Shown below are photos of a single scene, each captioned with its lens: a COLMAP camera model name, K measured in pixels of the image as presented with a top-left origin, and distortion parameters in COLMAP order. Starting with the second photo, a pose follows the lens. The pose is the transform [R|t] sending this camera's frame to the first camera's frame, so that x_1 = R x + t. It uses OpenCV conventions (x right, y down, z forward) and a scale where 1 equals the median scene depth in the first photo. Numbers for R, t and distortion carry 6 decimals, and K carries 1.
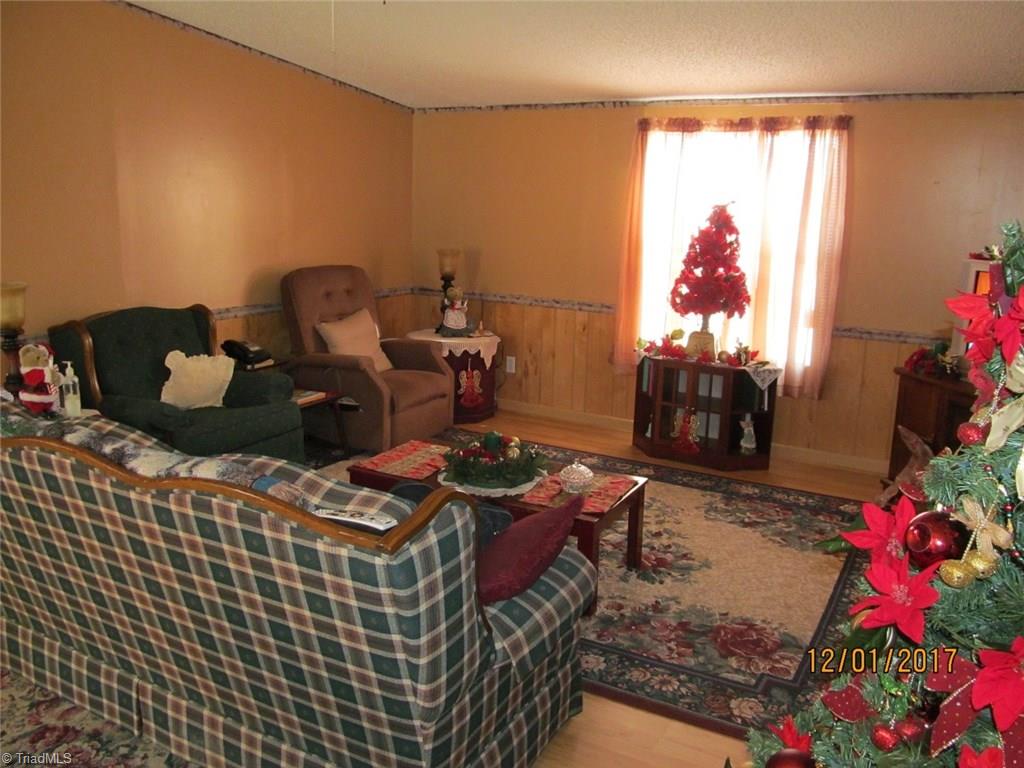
lens RADIAL K [[860.1, 0, 511.5], [0, 860.1, 384.2], [0, 0, 1]] dist [-0.005480, 0.005181]
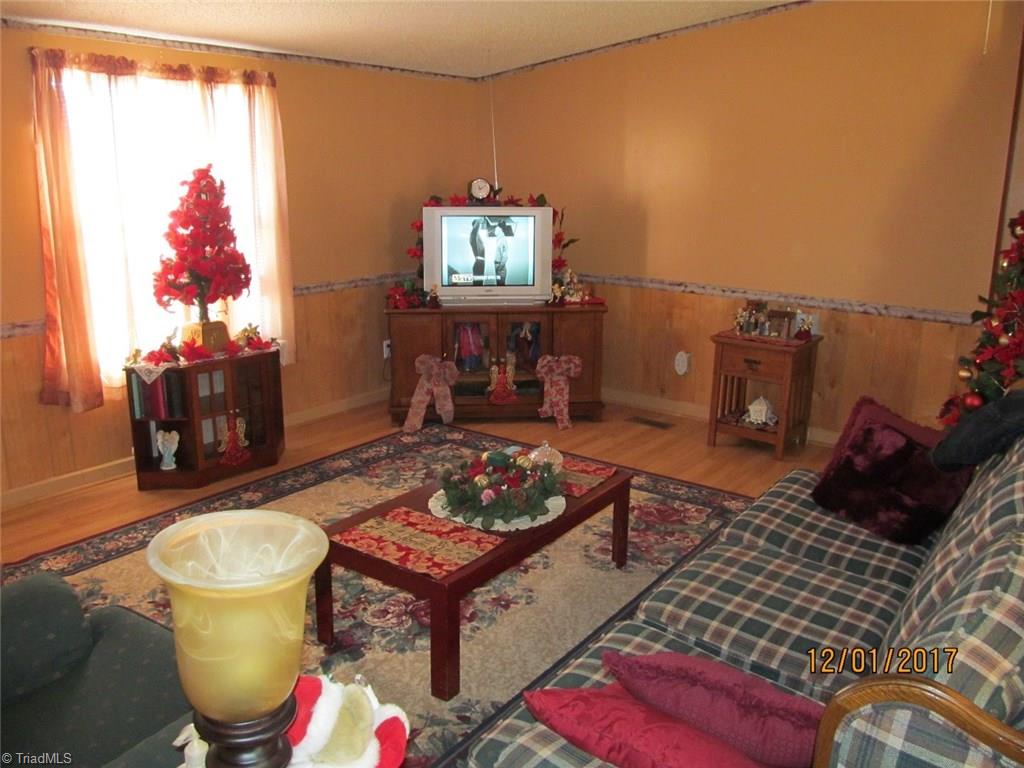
lens RADIAL K [[860.1, 0, 510.9], [0, 860.1, 381.4], [0, 0, 1]] dist [-0.005480, 0.005181]
pose [[0.144353, -0.270339, 0.951882, -0.563357], [0.212666, 0.947954, 0.236973, -0.145777], [-0.966403, 0.168225, 0.194332, 0.575036]]
